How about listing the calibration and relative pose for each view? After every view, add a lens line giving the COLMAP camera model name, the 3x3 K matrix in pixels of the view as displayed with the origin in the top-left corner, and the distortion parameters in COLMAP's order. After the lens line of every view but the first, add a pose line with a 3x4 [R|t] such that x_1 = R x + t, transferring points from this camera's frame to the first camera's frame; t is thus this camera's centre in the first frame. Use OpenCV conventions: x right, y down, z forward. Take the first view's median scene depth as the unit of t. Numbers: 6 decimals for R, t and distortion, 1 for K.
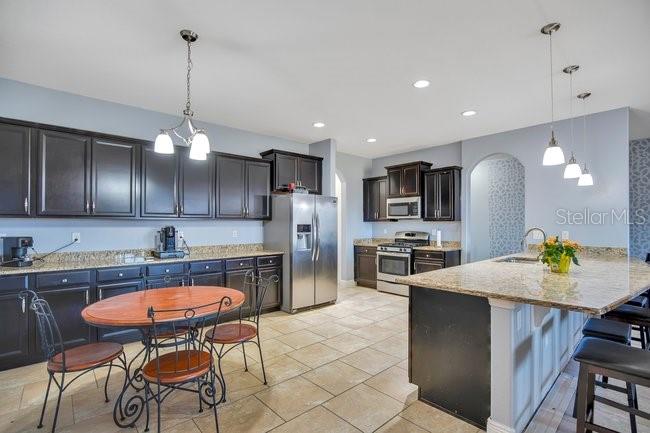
lens RADIAL K [[308.1, 0, 334.9], [0, 308.1, 218.5], [0, 0, 1]] dist [-0.019232, 0.000011]
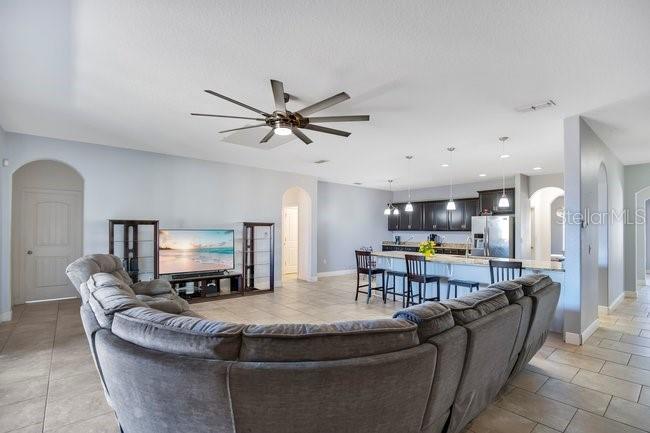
lens RADIAL K [[321.0, 0, 325.0], [0, 321.0, 229.7], [0, 0, 1]] dist [-0.001675, -0.000127]
pose [[-0.065506, 0.000406, -0.997852, 1.613299], [0.012759, 0.999919, -0.000431, -0.013474], [0.997771, -0.012760, -0.065506, 0.223810]]
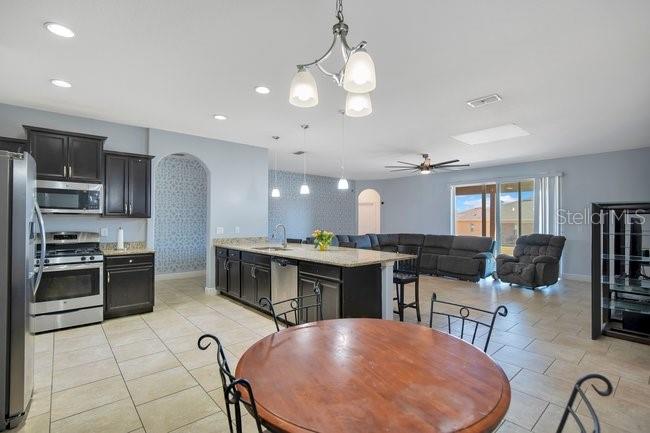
lens RADIAL K [[308.1, 0, 334.9], [0, 308.1, 218.5], [0, 0, 1]] dist [-0.019232, 0.000011]
pose [[0.009782, 0.009442, 0.999908, -0.515423], [-0.023112, 0.999690, -0.009214, 0.005817], [-0.999685, -0.023019, 0.009998, 0.490271]]
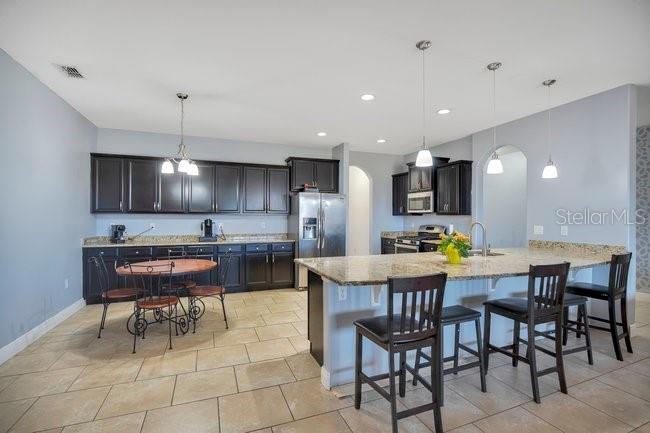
lens RADIAL K [[308.1, 0, 334.9], [0, 308.1, 218.5], [0, 0, 1]] dist [-0.019232, 0.000011]
pose [[0.936921, 0.003395, -0.349526, 0.376597], [0.003980, 0.999784, 0.020381, -0.003086], [0.349519, -0.020486, 0.936705, -0.089663]]
